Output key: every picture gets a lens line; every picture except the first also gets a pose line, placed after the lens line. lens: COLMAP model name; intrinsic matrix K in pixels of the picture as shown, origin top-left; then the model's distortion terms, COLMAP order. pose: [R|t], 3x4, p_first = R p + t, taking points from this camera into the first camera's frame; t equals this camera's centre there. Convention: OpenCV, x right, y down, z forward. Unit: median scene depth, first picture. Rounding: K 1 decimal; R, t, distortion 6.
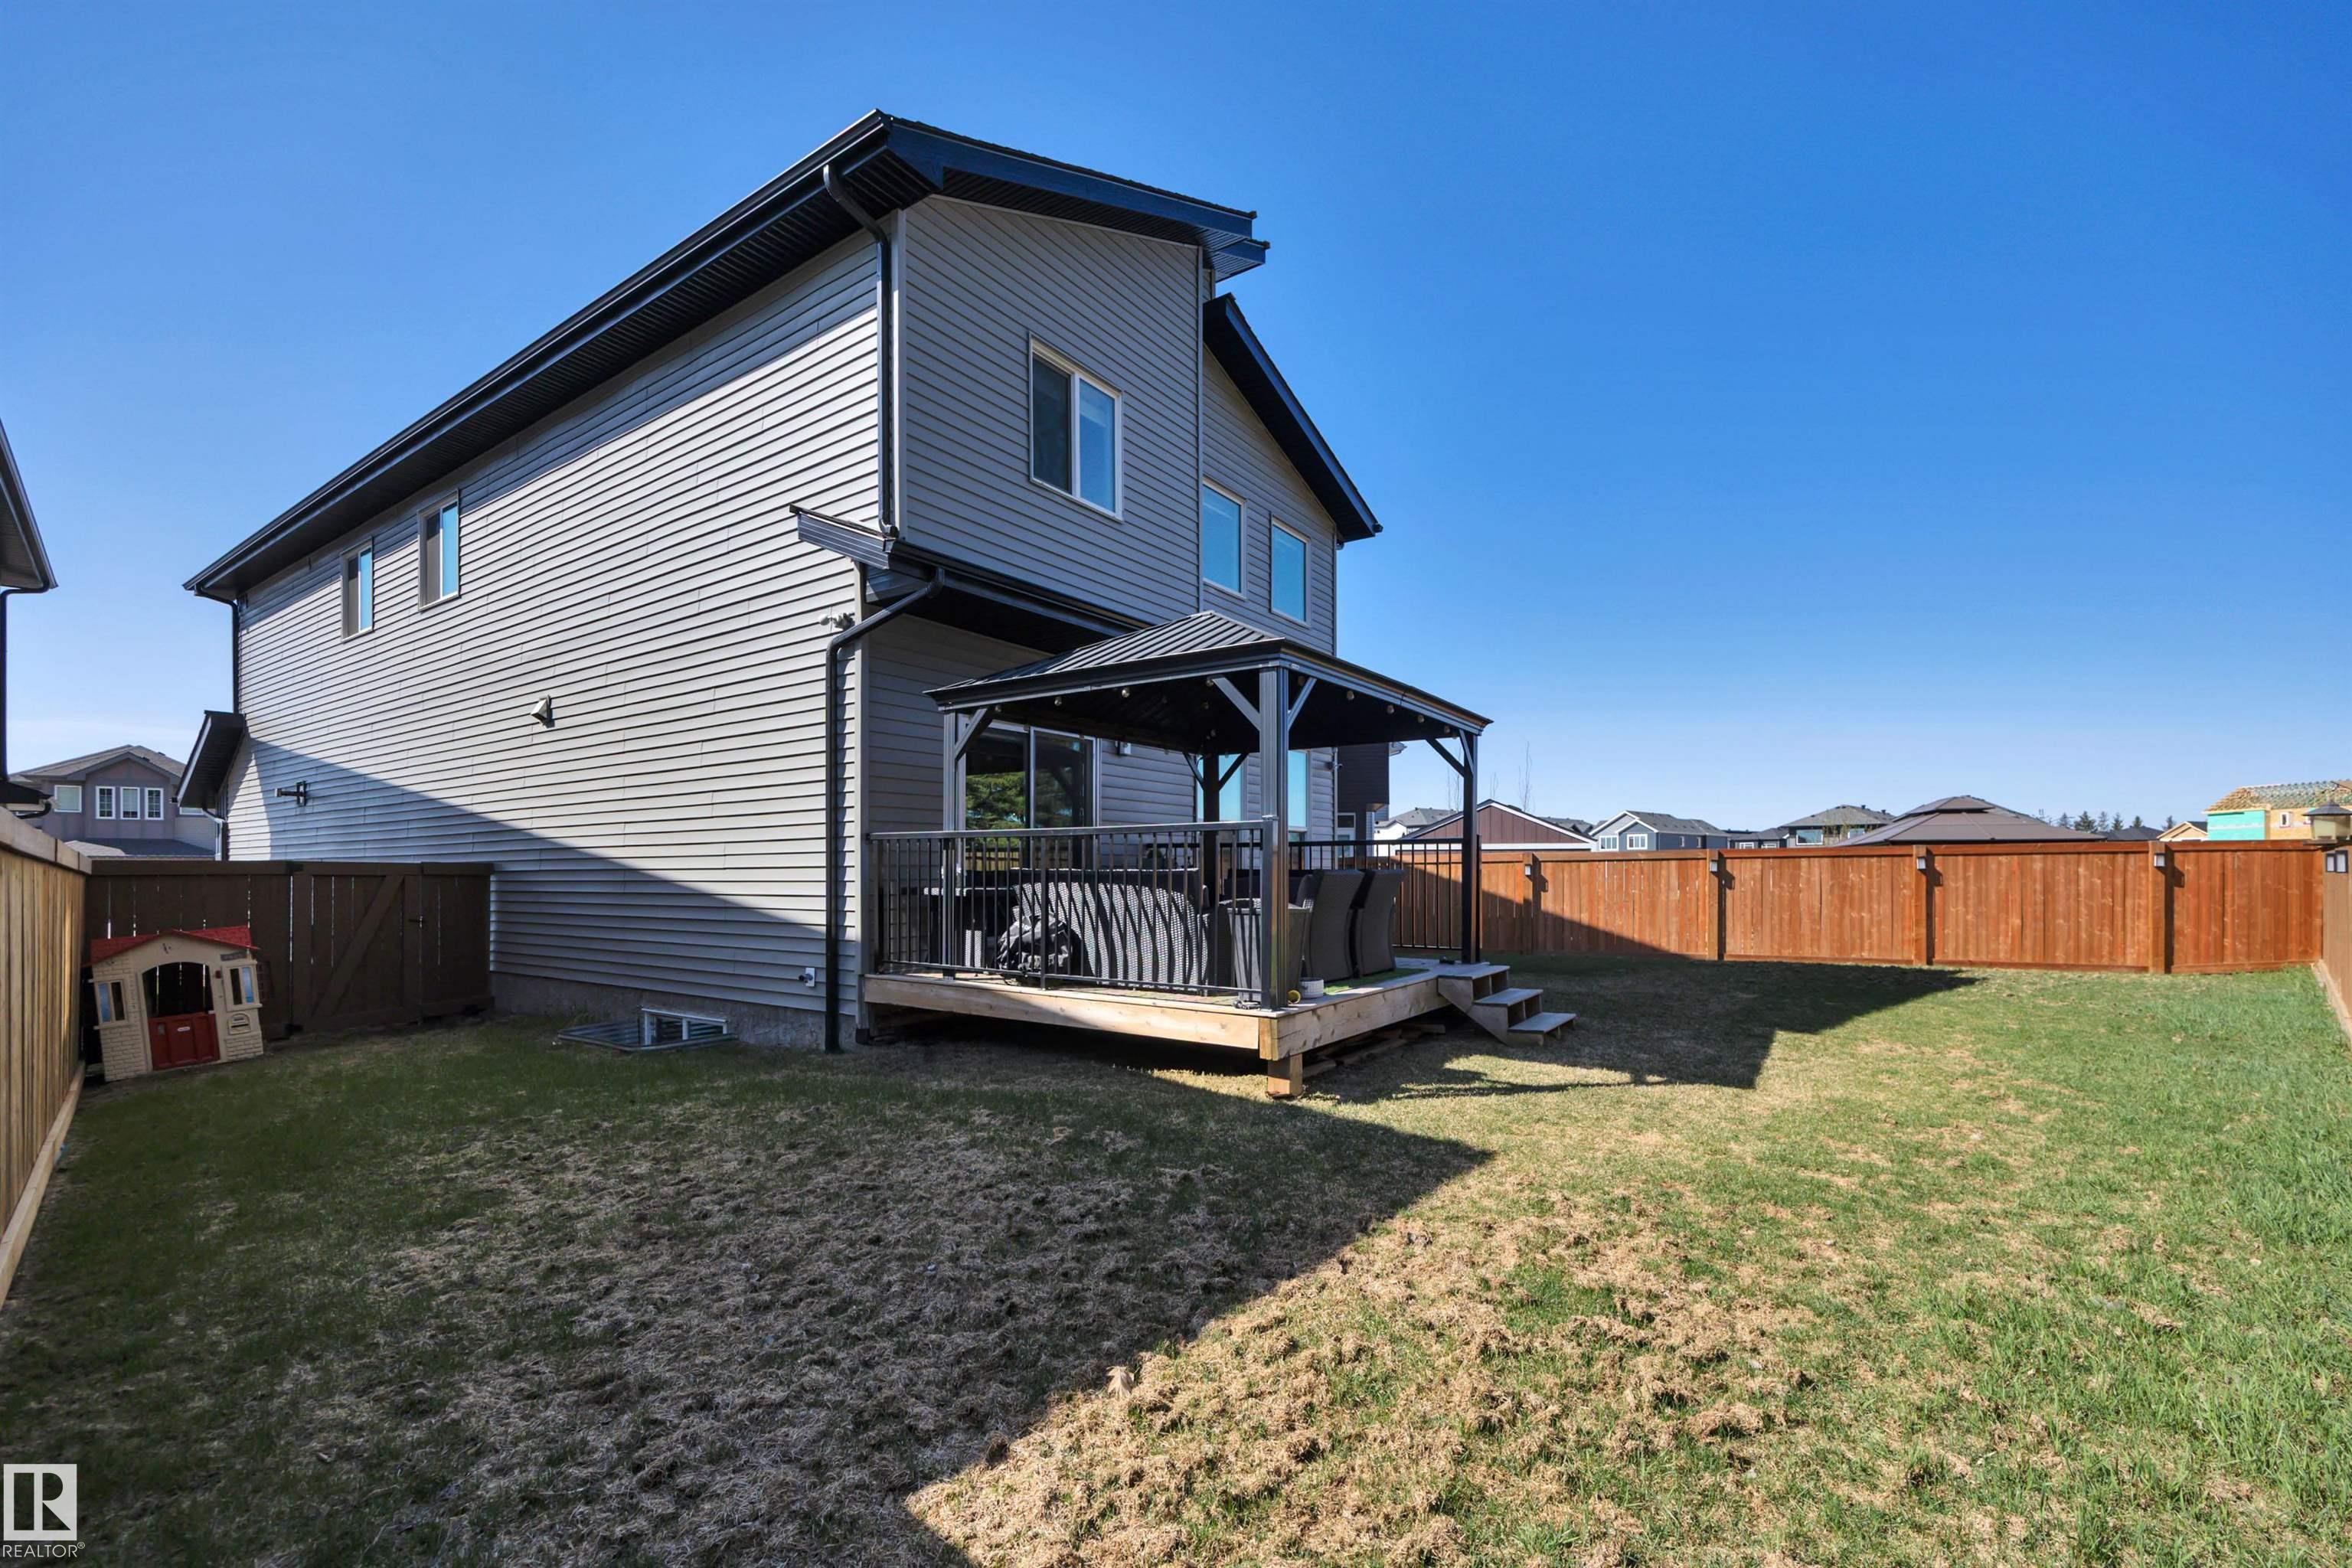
lens RADIAL K [[974.0, 0, 1205.3], [0, 974.0, 868.3], [0, 0, 1]] dist [0.000771, -0.000009]
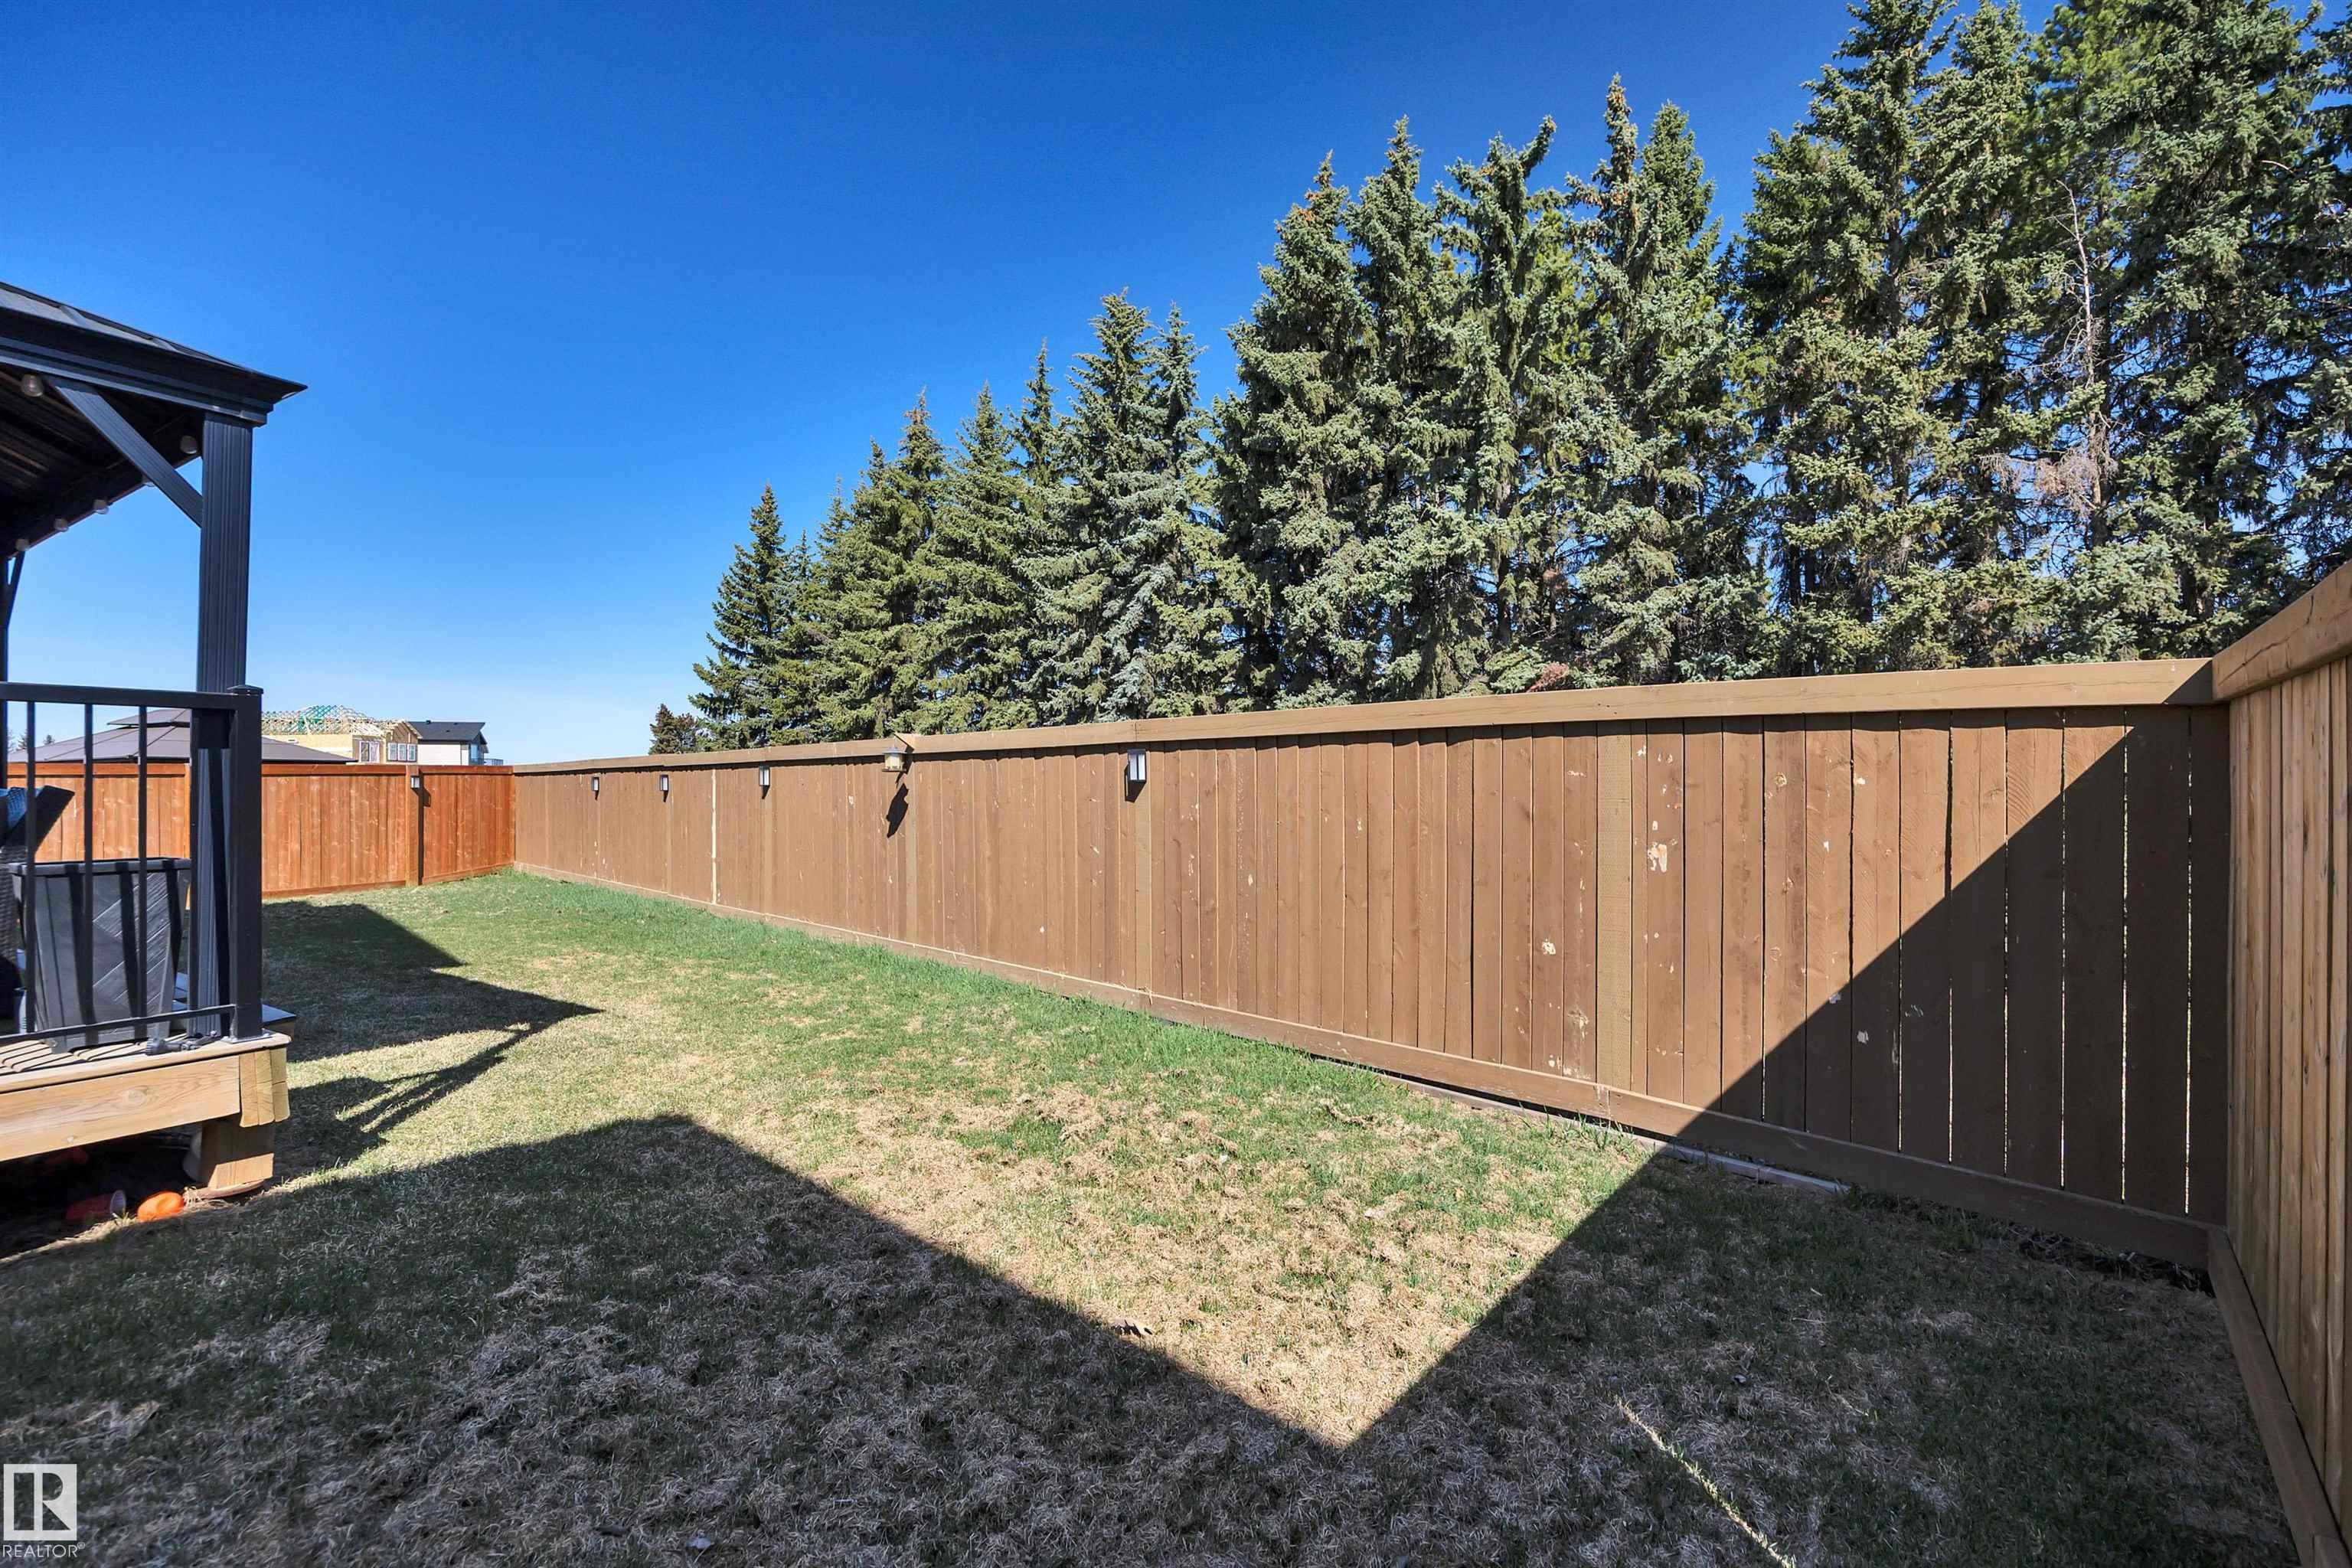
lens RADIAL K [[1035.1, 0, 1176.0], [0, 1035.1, 784.0], [0, 0, 1]] dist [-0.002034, 0.000050]
pose [[-0.027562, 0.005680, 0.999604, -0.539103], [0.002114, 0.999982, -0.005624, 0.005601], [-0.999618, 0.001958, -0.027573, 0.488365]]
